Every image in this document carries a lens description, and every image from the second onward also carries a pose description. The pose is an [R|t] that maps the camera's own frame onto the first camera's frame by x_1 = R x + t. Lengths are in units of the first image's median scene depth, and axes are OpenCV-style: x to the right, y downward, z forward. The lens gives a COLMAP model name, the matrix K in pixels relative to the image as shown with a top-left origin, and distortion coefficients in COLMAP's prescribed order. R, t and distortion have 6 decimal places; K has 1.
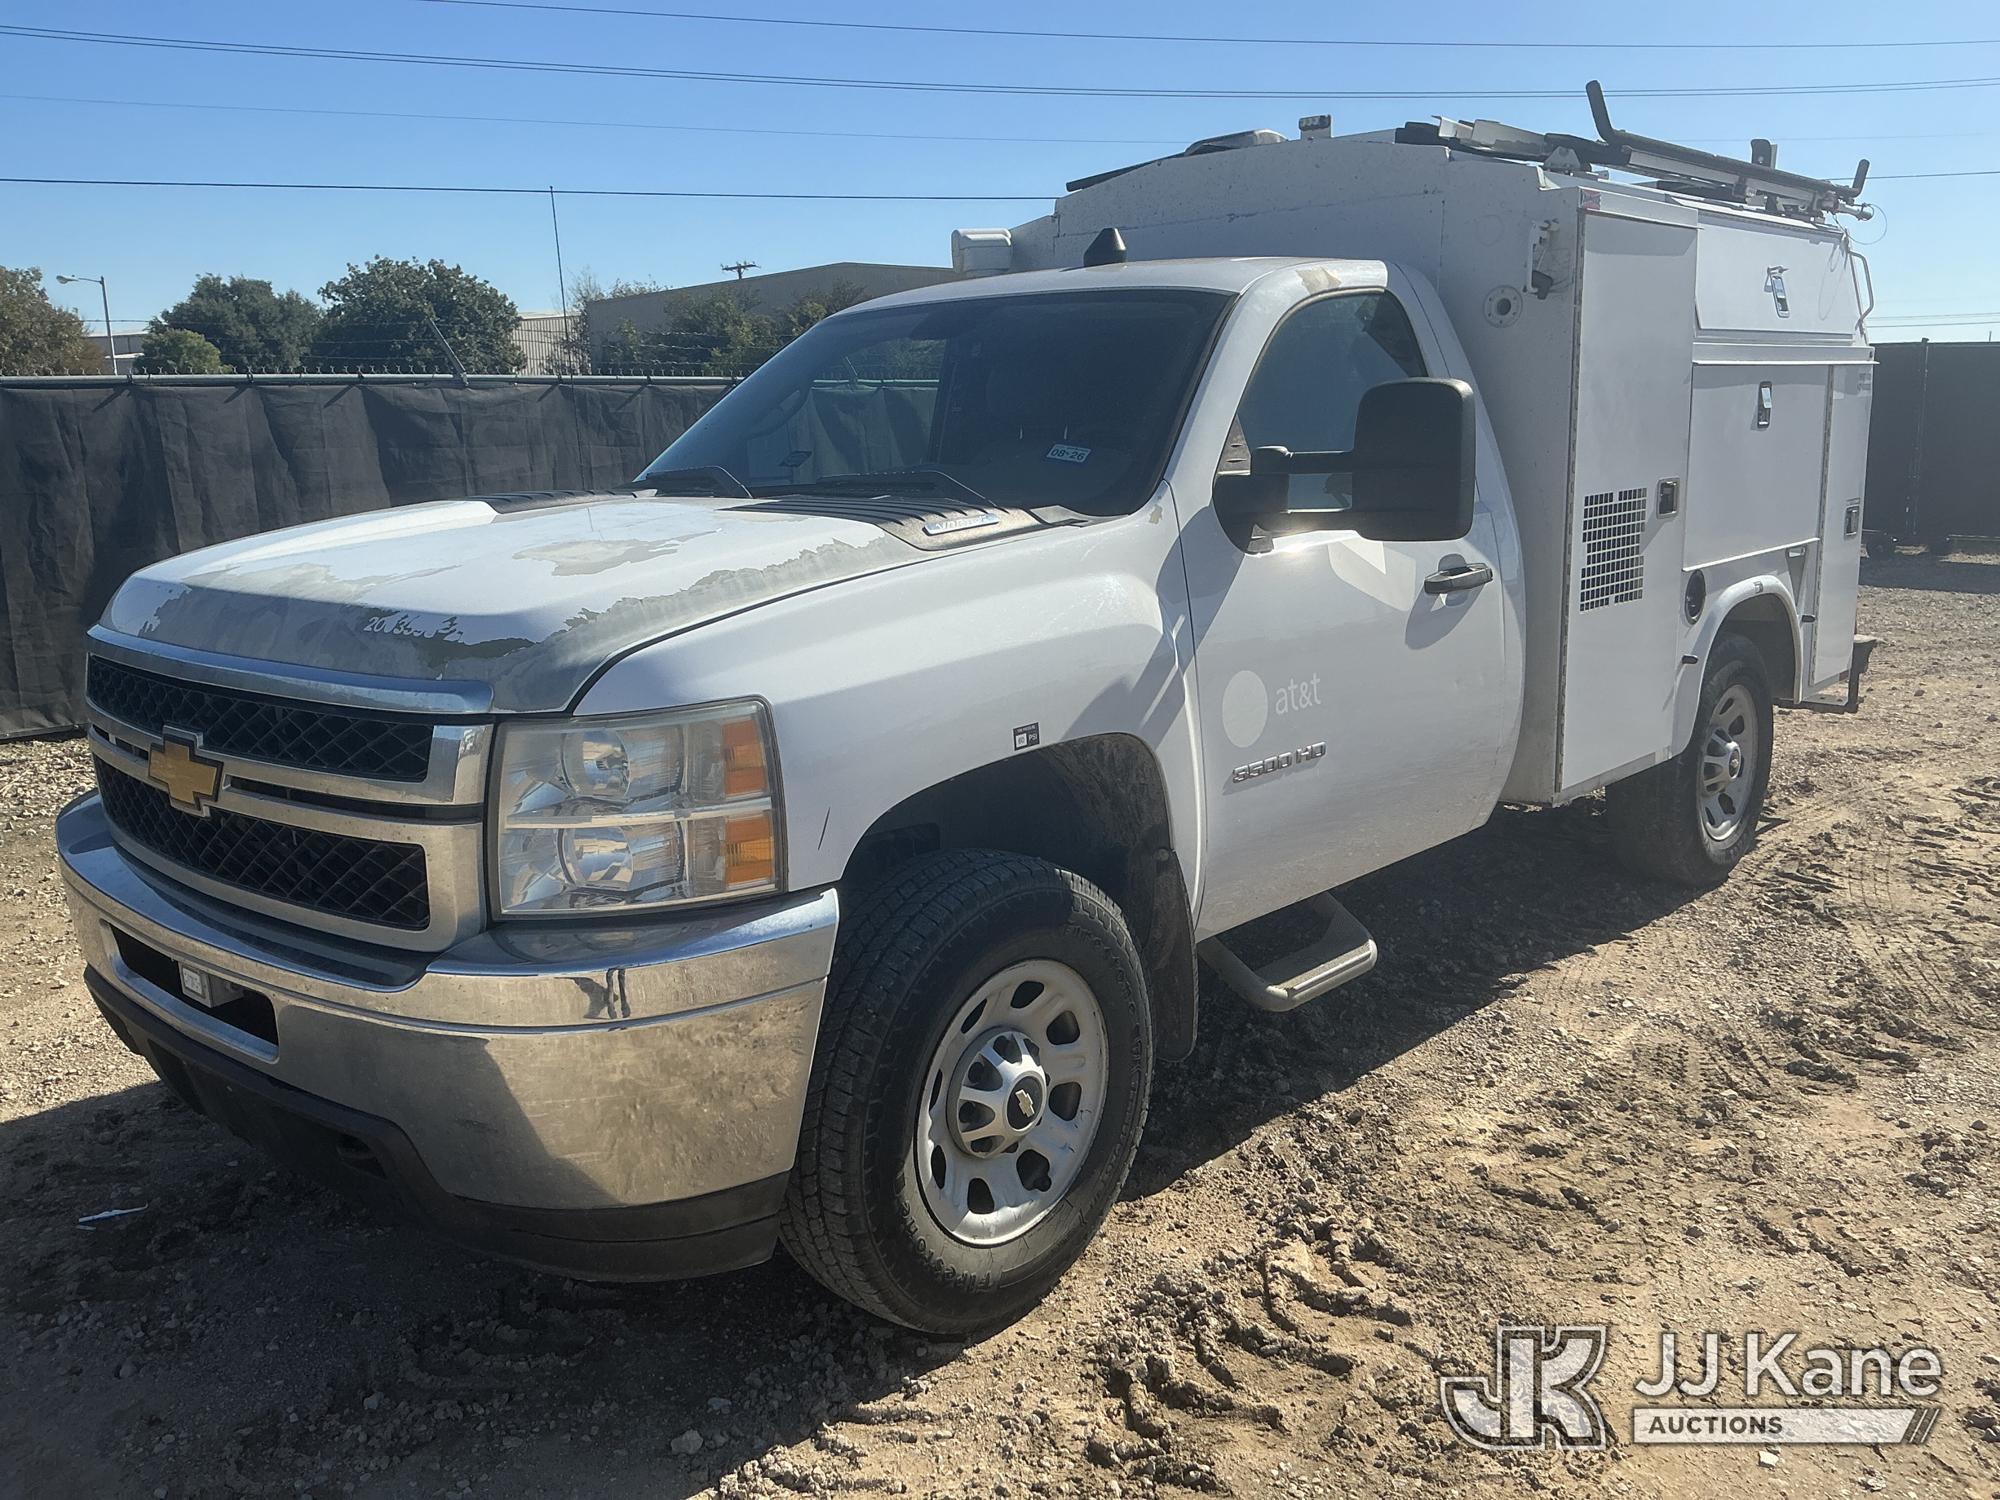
lens RADIAL K [[1928.1, 0, 988.0], [0, 1928.1, 751.1], [0, 0, 1]] dist [0.026790, 0.000000]
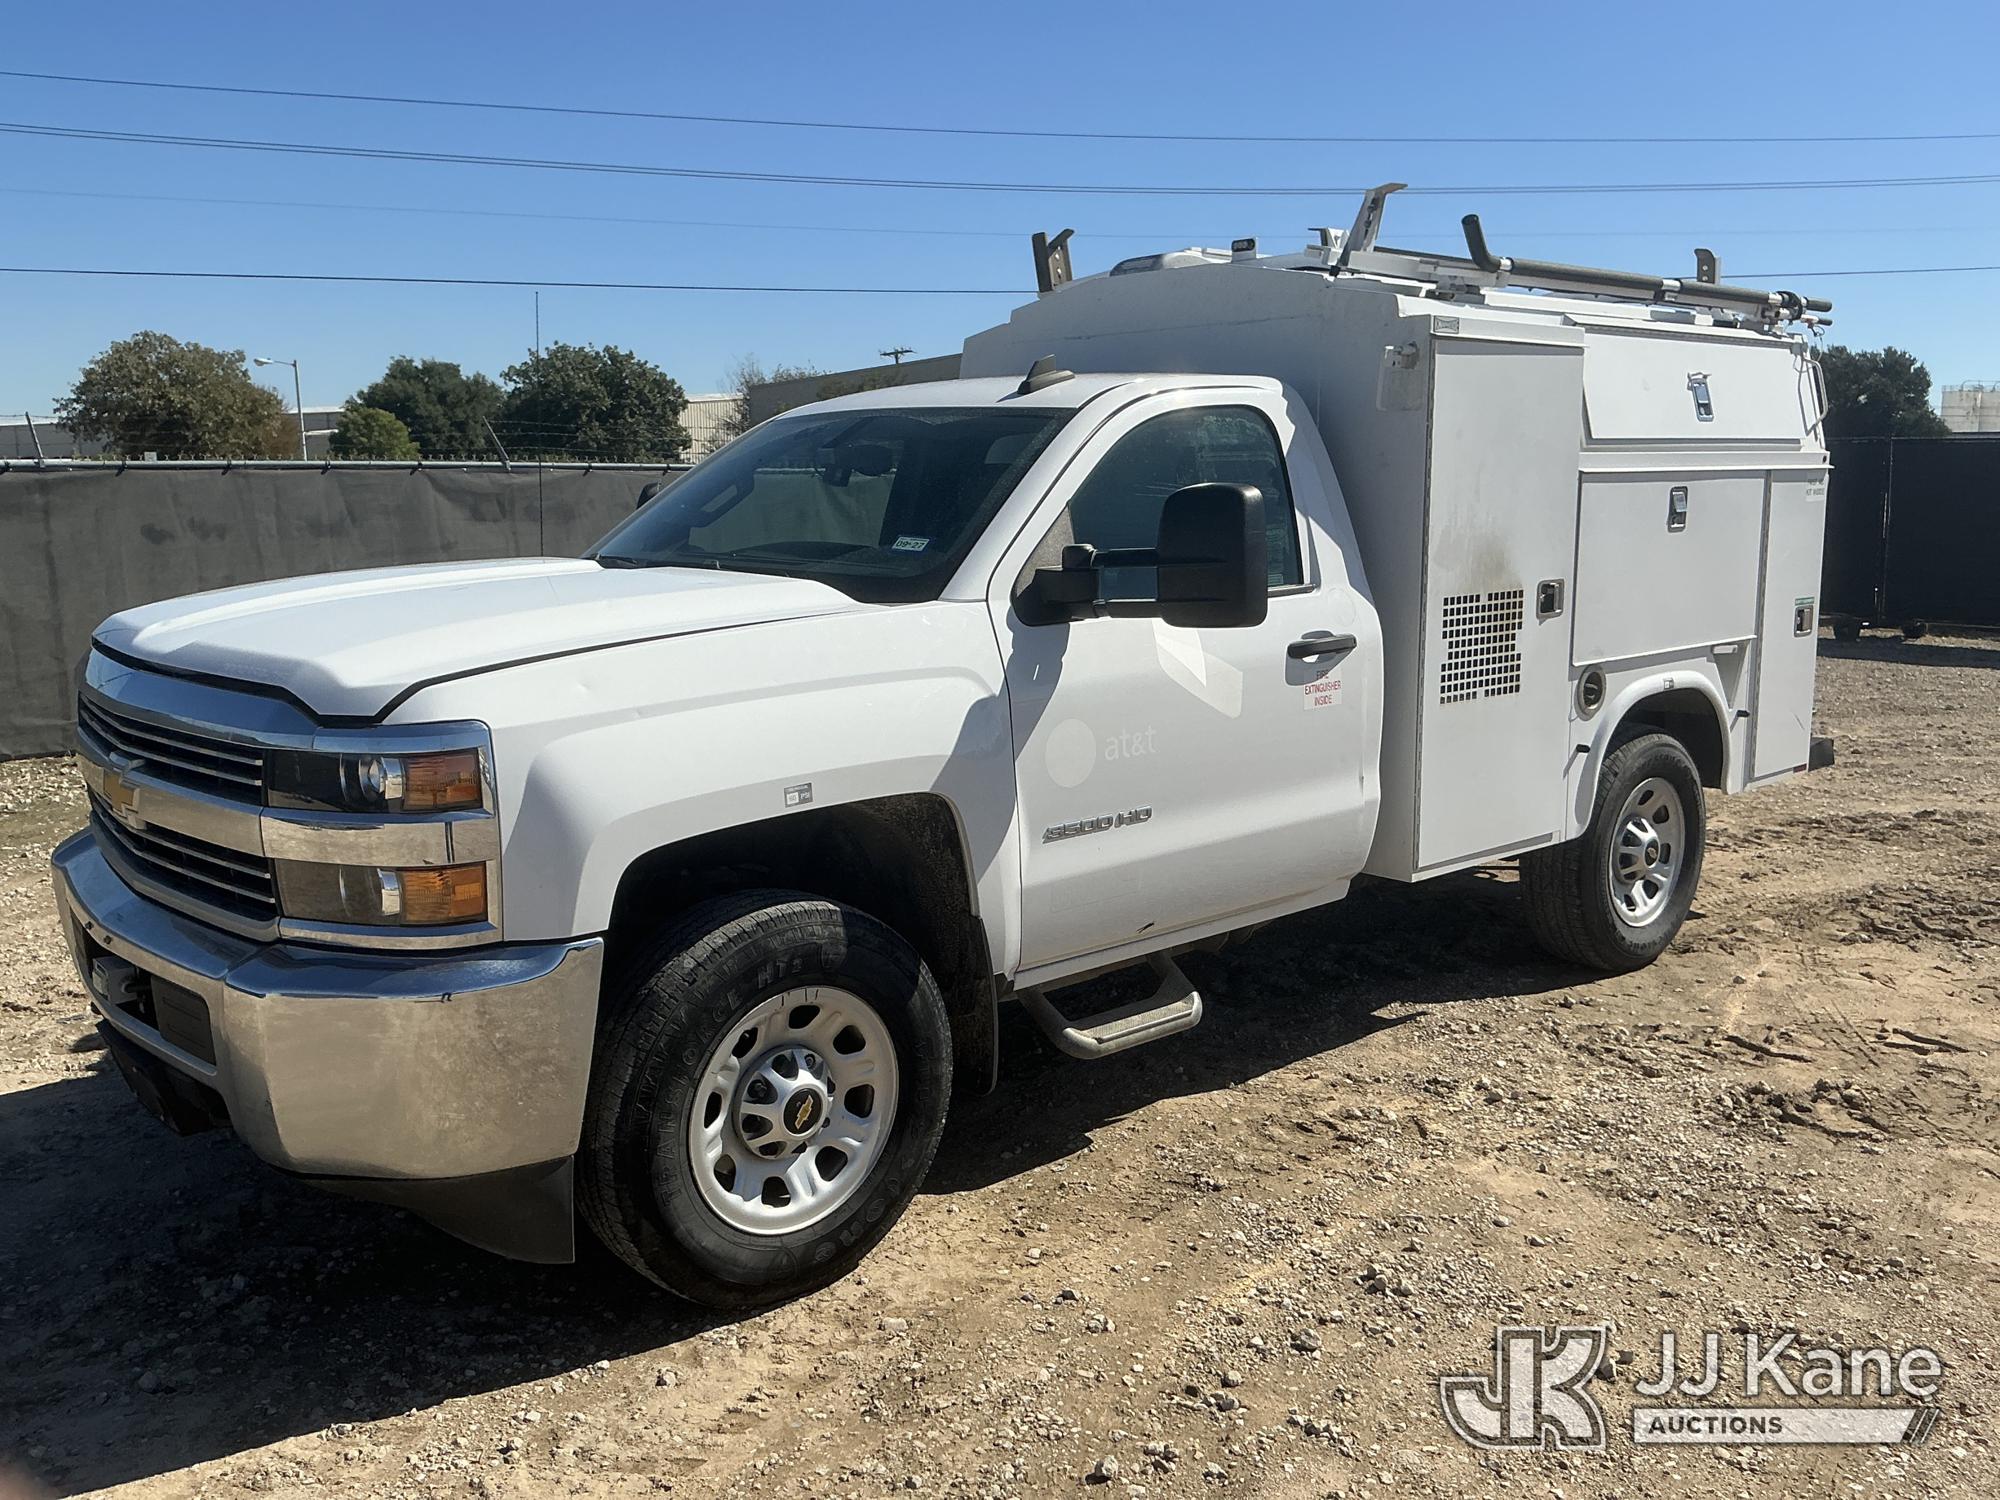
lens RADIAL K [[1928.1, 0, 997.8], [0, 1928.1, 764.2], [0, 0, 1]] dist [0.026790, 0.000000]
pose [[0.993158, 0.031496, -0.112450, 0.189067], [-0.035054, 0.998941, -0.029800, 0.004041], [0.111393, 0.033538, 0.993210, -0.090130]]
